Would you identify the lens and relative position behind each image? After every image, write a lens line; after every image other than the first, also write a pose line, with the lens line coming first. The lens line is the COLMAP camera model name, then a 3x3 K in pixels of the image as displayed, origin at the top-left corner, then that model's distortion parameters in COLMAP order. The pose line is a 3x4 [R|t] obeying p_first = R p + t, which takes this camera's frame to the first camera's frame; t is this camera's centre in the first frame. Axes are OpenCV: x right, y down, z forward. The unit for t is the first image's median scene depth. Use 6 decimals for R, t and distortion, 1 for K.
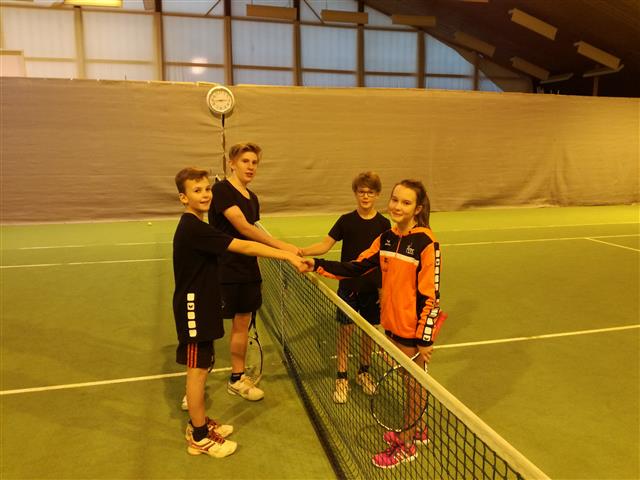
lens RADIAL K [[528.1, 0, 316.2], [0, 528.1, 240.3], [0, 0, 1]] dist [0.073582, -0.126649]
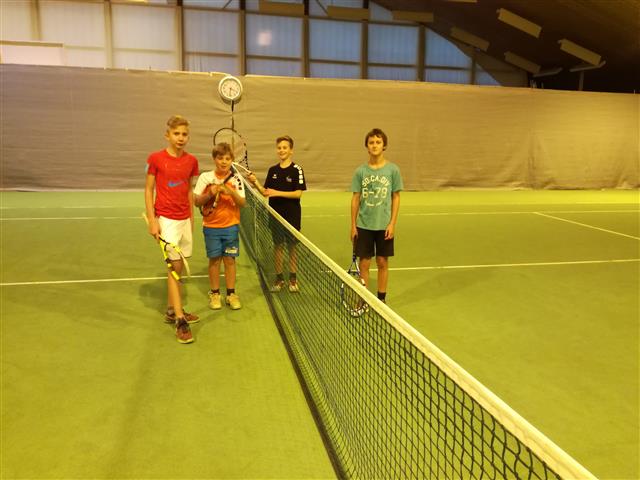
lens RADIAL K [[528.1, 0, 316.2], [0, 528.1, 240.3], [0, 0, 1]] dist [0.073582, -0.126649]
pose [[0.999151, 0.026836, -0.031243, 0.035681], [-0.026101, 0.999378, 0.023716, 0.024015], [0.031860, -0.022881, 0.999230, -0.111014]]
